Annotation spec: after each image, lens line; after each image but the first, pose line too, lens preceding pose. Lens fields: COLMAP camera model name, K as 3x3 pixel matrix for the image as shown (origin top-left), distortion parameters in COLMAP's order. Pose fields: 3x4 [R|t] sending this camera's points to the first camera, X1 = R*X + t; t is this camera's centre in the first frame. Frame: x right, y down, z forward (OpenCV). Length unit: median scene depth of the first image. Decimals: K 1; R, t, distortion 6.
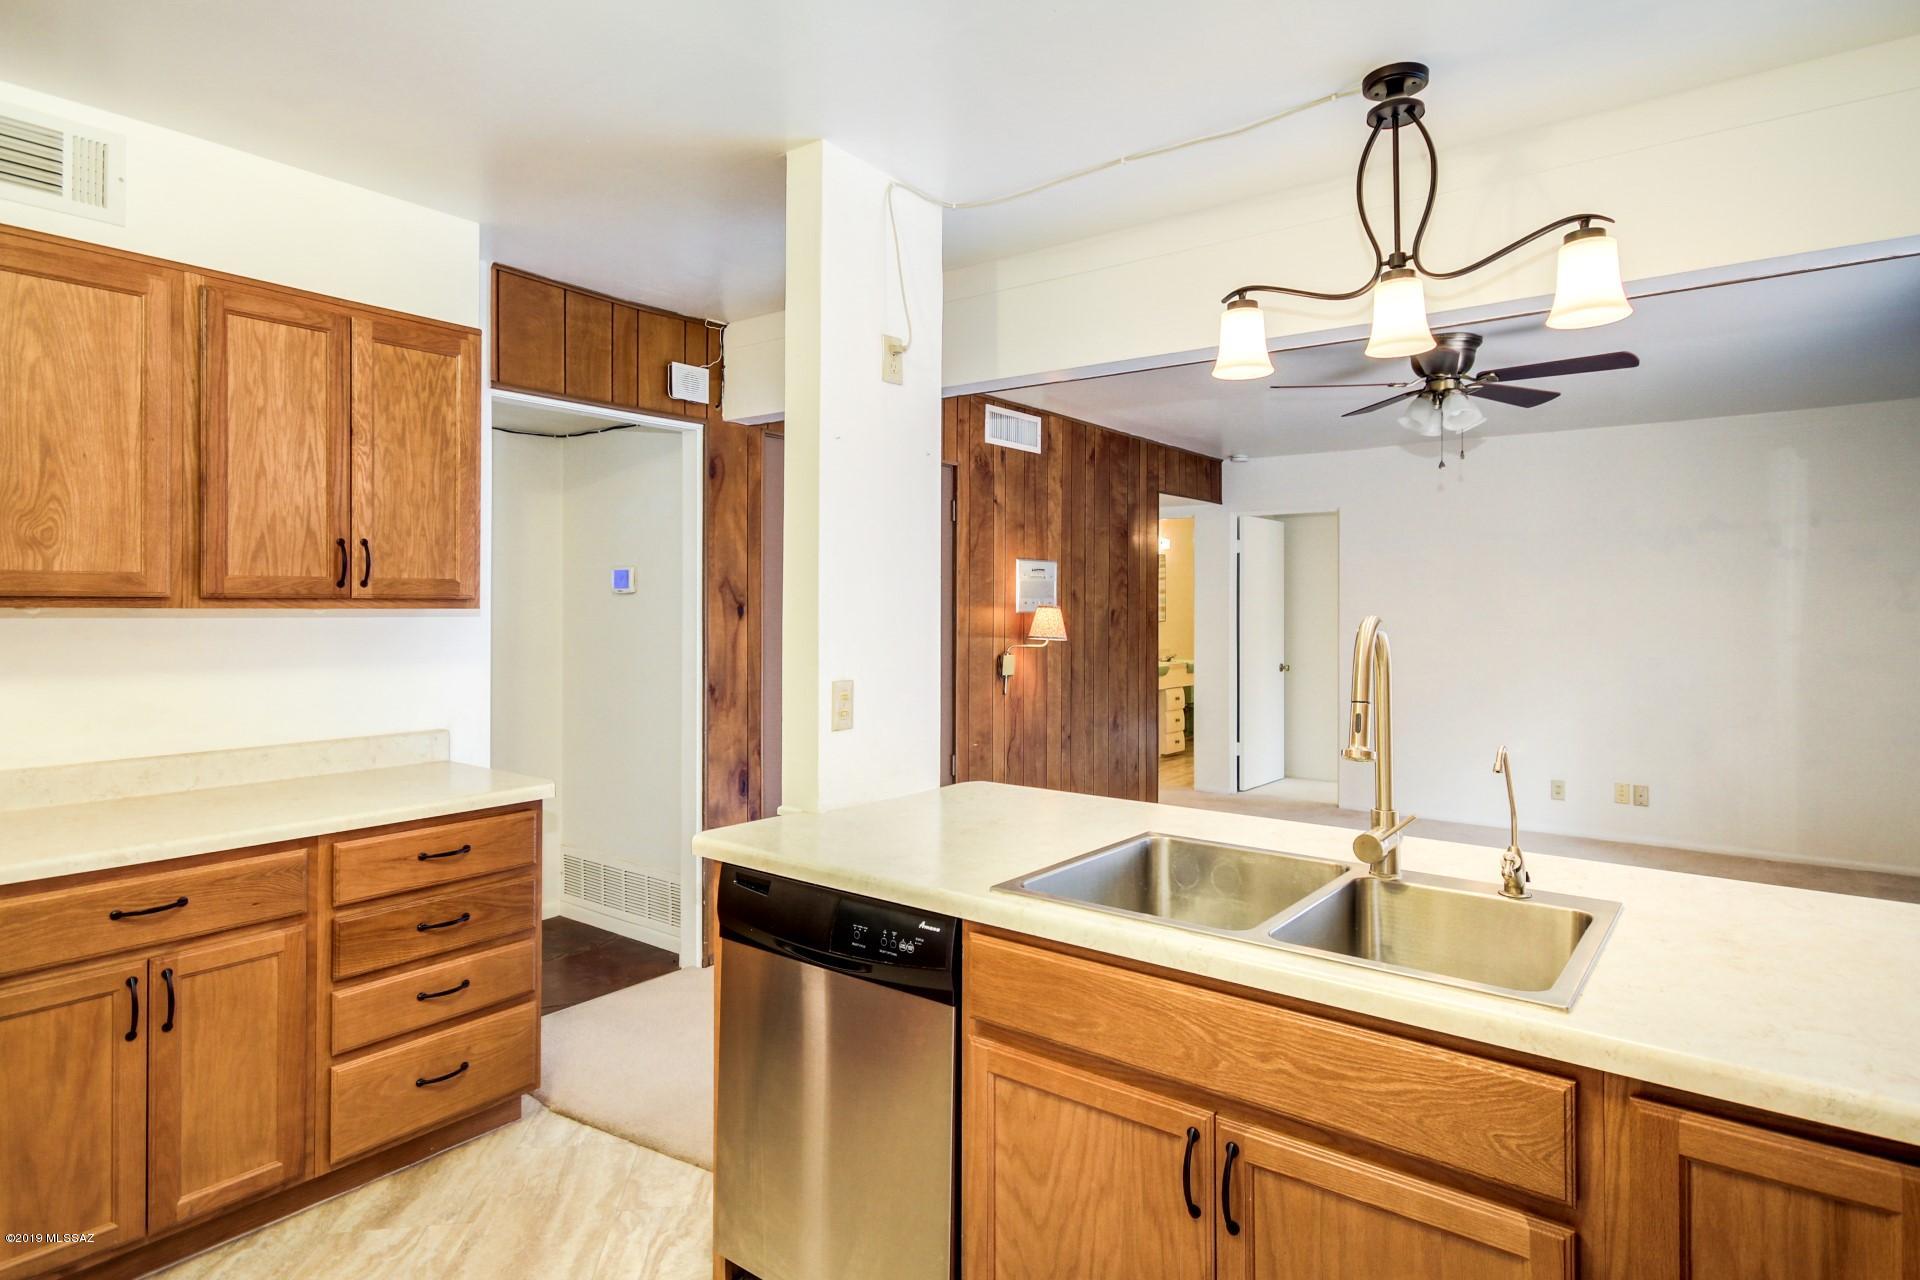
lens RADIAL K [[1032.3, 0, 949.9], [0, 1032.3, 604.6], [0, 0, 1]] dist [0.015608, -0.000990]
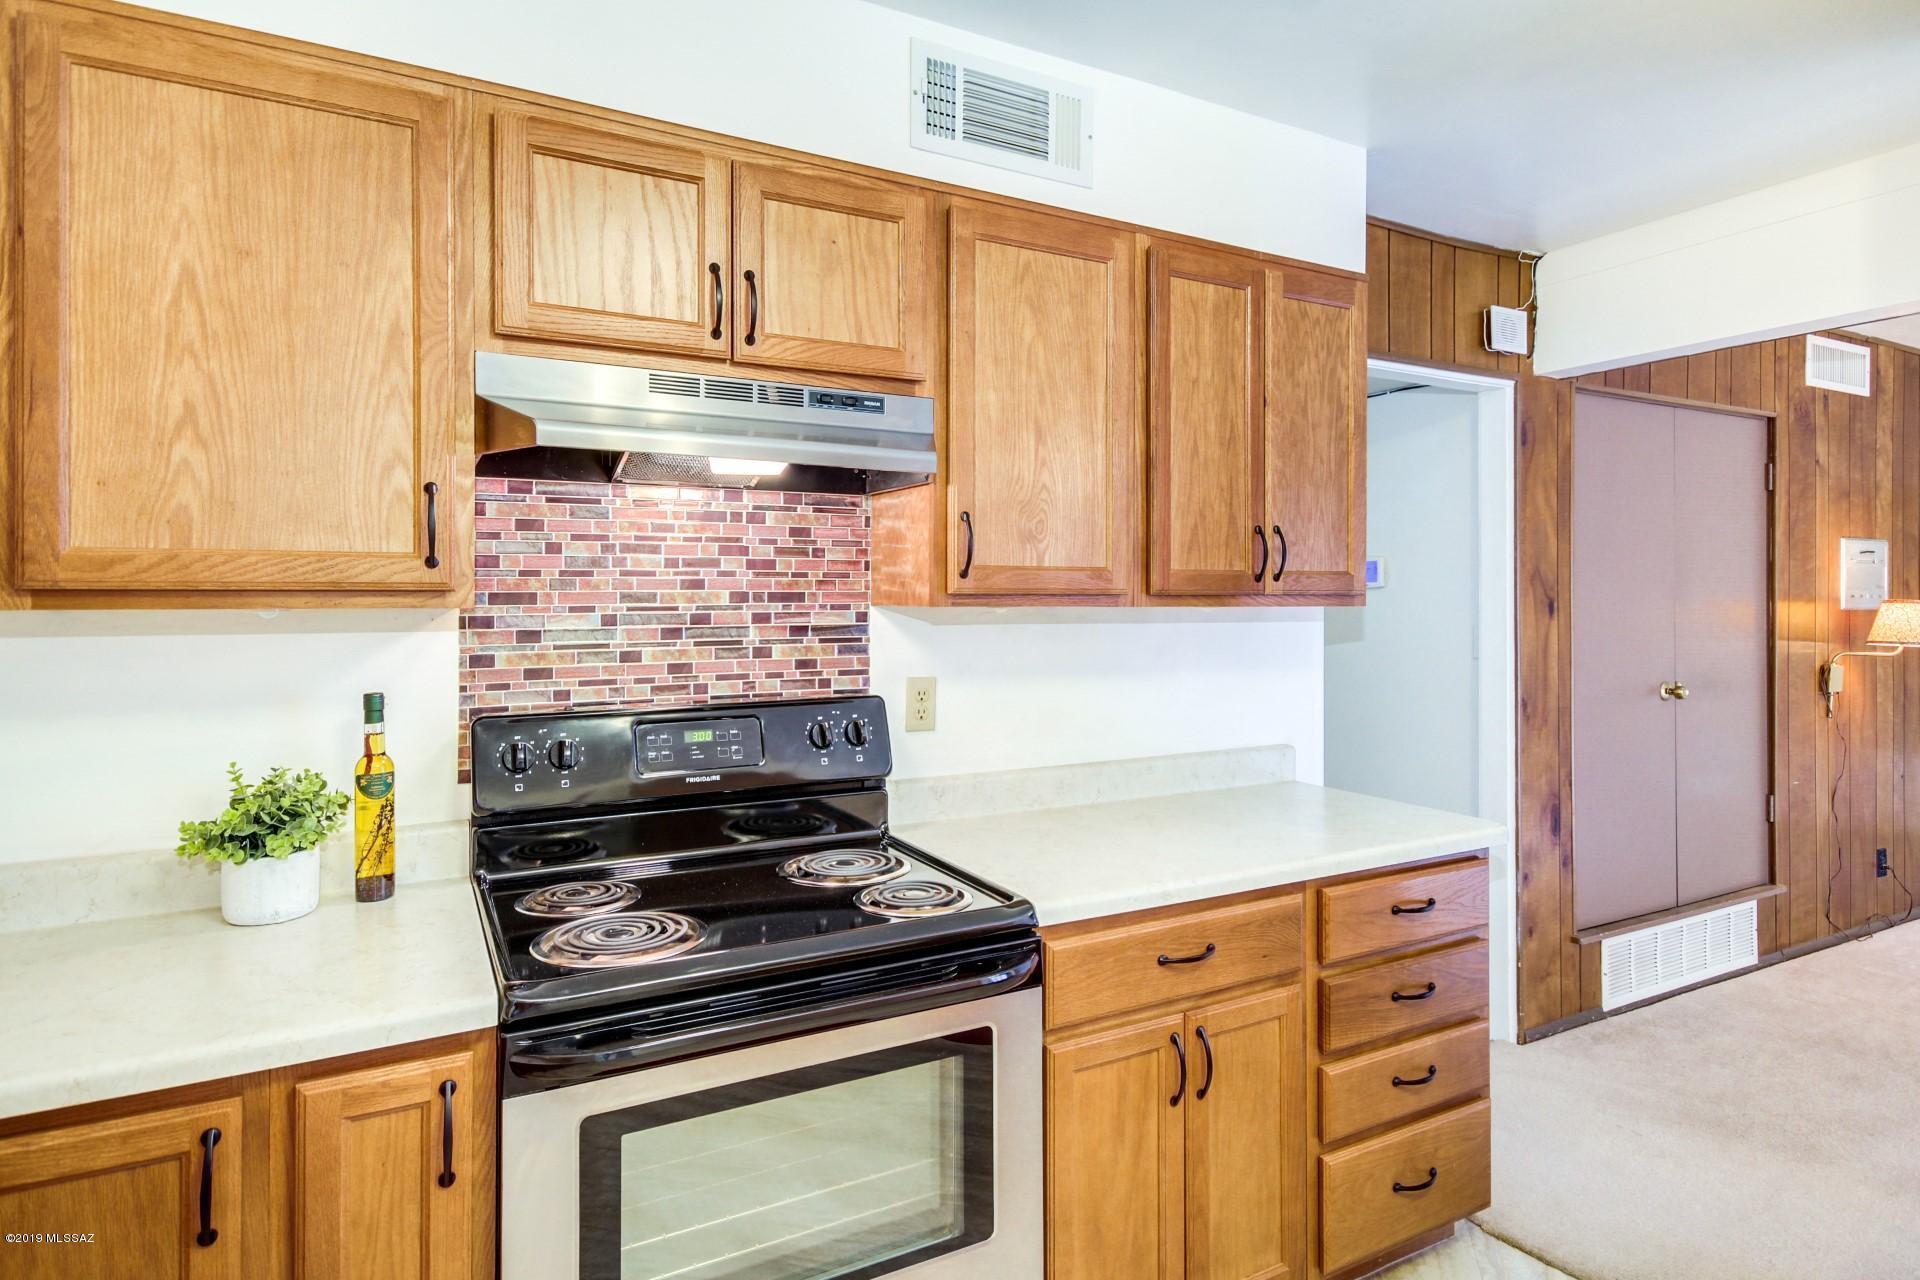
lens RADIAL K [[1032.3, 0, 969.0], [0, 1032.3, 596.8], [0, 0, 1]] dist [0.015608, -0.000990]
pose [[0.922166, -0.005501, -0.386756, -0.484057], [0.004219, 0.999982, -0.004162, -0.001674], [0.386772, 0.002206, 0.922173, 0.112245]]
